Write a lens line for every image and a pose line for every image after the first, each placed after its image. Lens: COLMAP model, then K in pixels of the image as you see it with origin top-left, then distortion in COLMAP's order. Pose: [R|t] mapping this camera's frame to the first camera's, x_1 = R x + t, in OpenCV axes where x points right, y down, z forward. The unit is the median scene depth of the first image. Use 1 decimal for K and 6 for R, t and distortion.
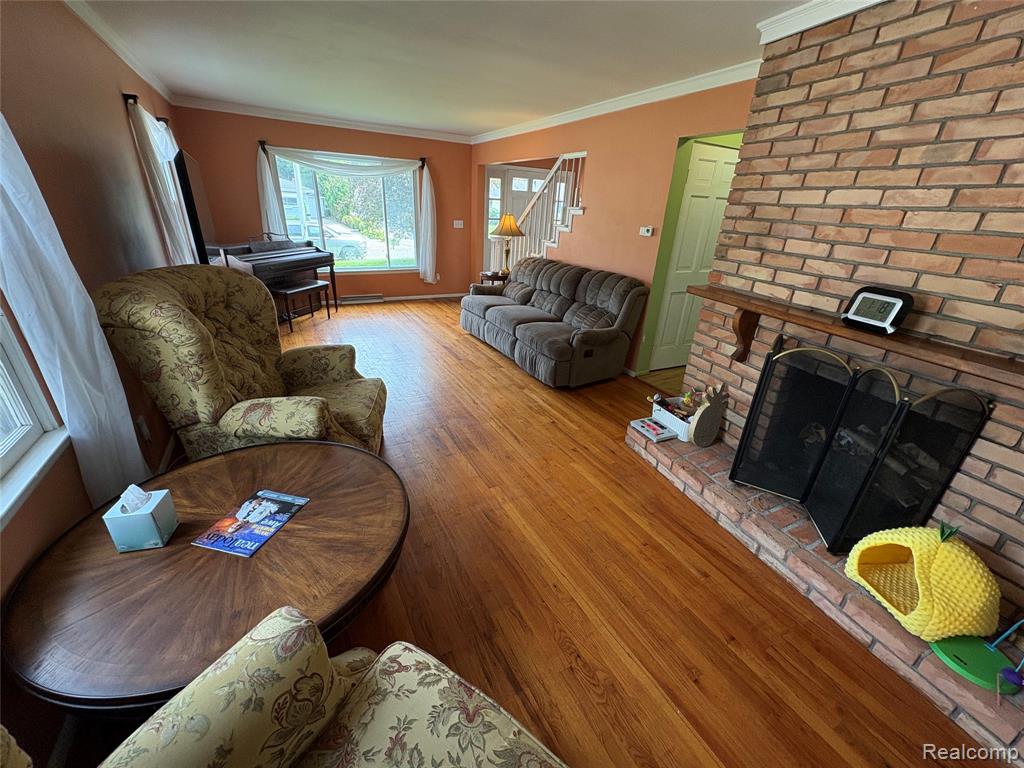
lens RADIAL K [[405.7, 0, 509.9], [0, 405.7, 383.7], [0, 0, 1]] dist [-0.002406, 0.000092]
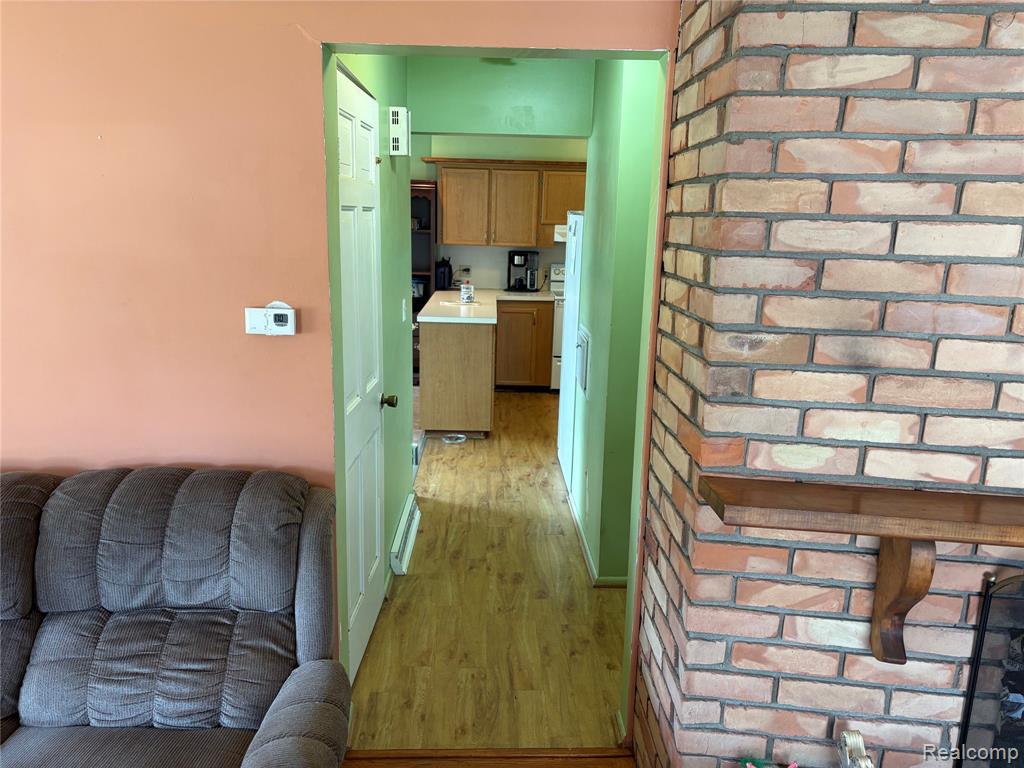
lens RADIAL K [[770.5, 0, 510.1], [0, 770.5, 386.7], [0, 0, 1]] dist [0.014884, -0.000654]
pose [[0.462452, -0.229321, 0.856475, -0.143466], [0.357122, 0.932329, 0.056804, -0.481289], [-0.811543, 0.279597, 0.513053, 0.922095]]
